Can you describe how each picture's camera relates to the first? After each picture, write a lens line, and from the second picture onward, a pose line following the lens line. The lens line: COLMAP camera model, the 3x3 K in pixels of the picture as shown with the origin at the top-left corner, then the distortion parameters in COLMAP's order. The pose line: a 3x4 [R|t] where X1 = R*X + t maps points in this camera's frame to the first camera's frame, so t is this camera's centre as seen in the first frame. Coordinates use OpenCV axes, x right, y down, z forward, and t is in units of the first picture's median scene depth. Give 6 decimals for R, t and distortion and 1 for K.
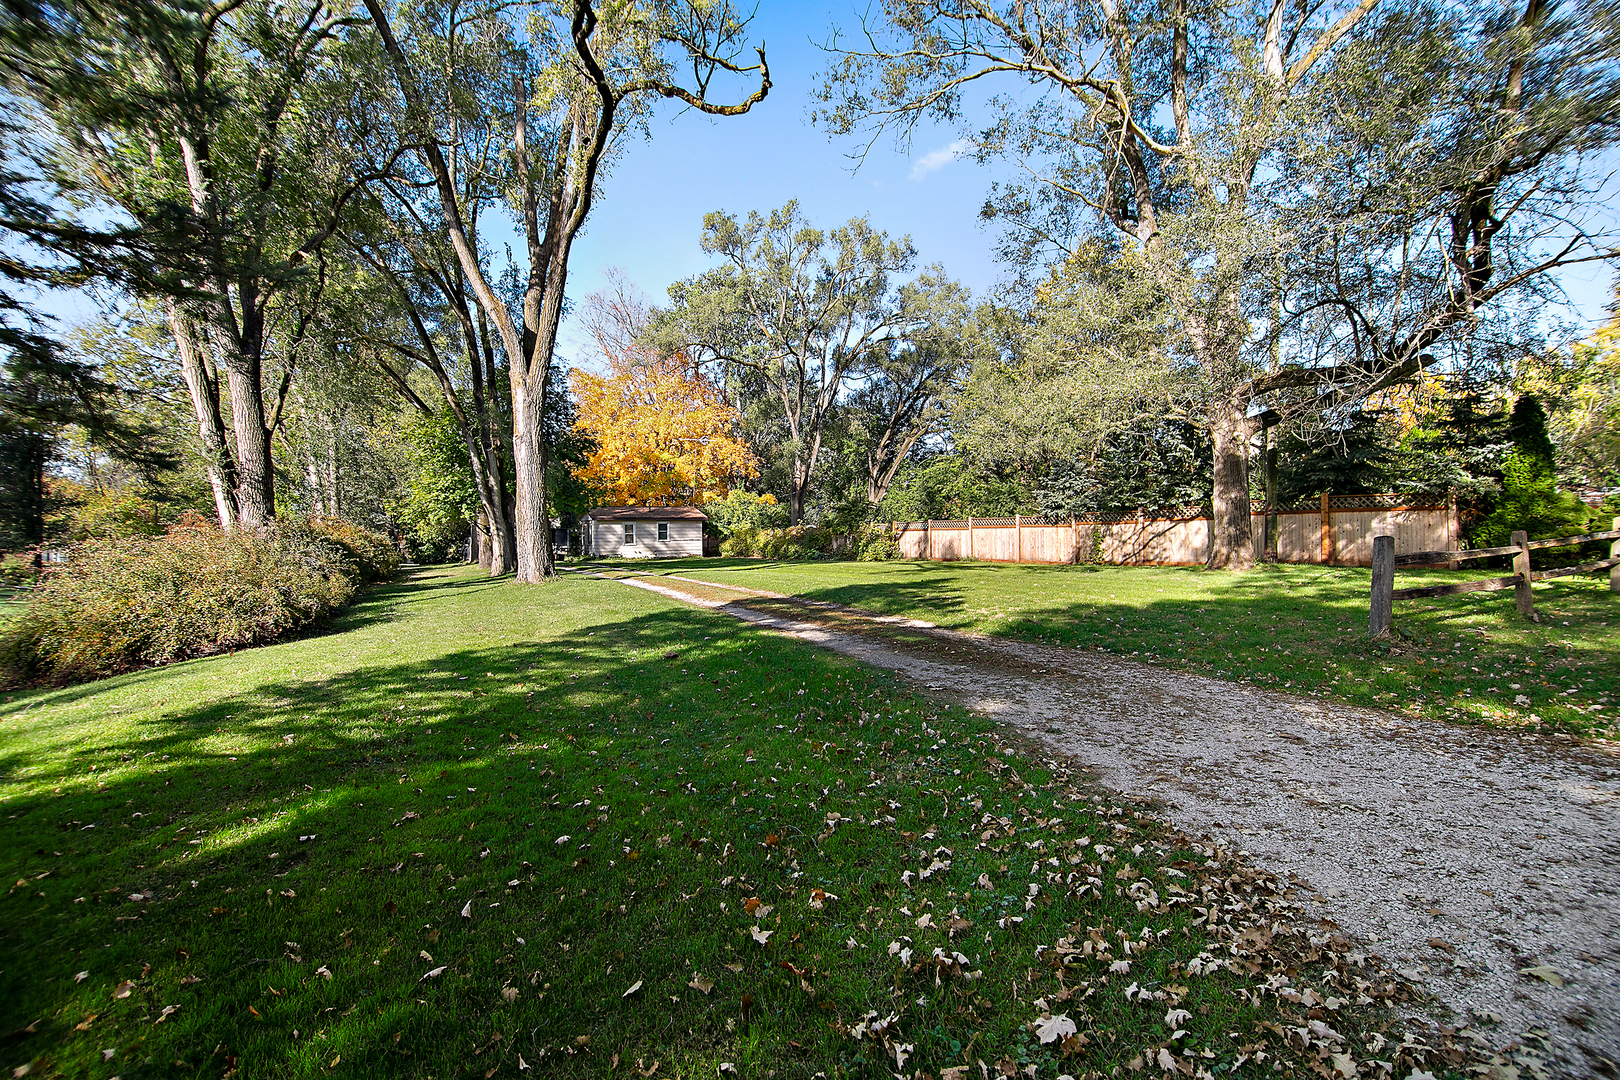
lens RADIAL K [[739.5, 0, 813.9], [0, 739.5, 536.4], [0, 0, 1]] dist [0.001085, -0.000311]
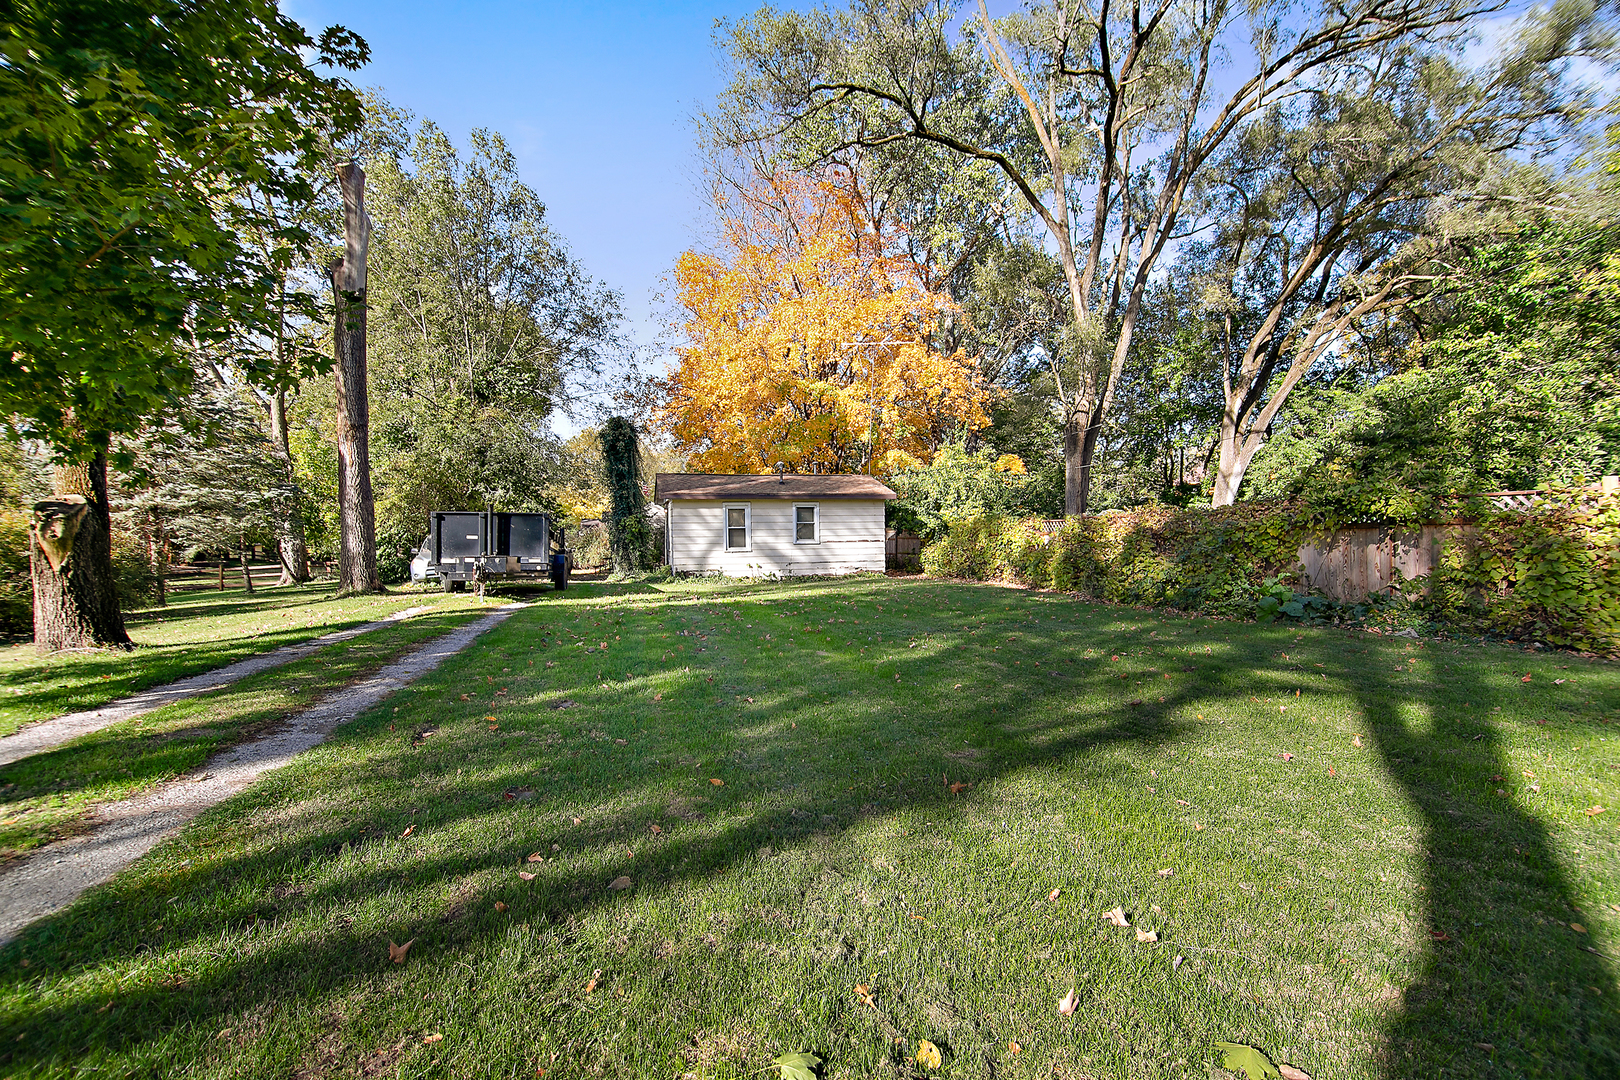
lens RADIAL K [[739.5, 0, 812.5], [0, 739.5, 541.2], [0, 0, 1]] dist [0.001085, -0.000311]
pose [[0.967950, 0.002060, -0.251136, -0.070277], [-0.004188, 0.999960, -0.007937, 0.009439], [0.251110, 0.008735, 0.967919, 0.488033]]
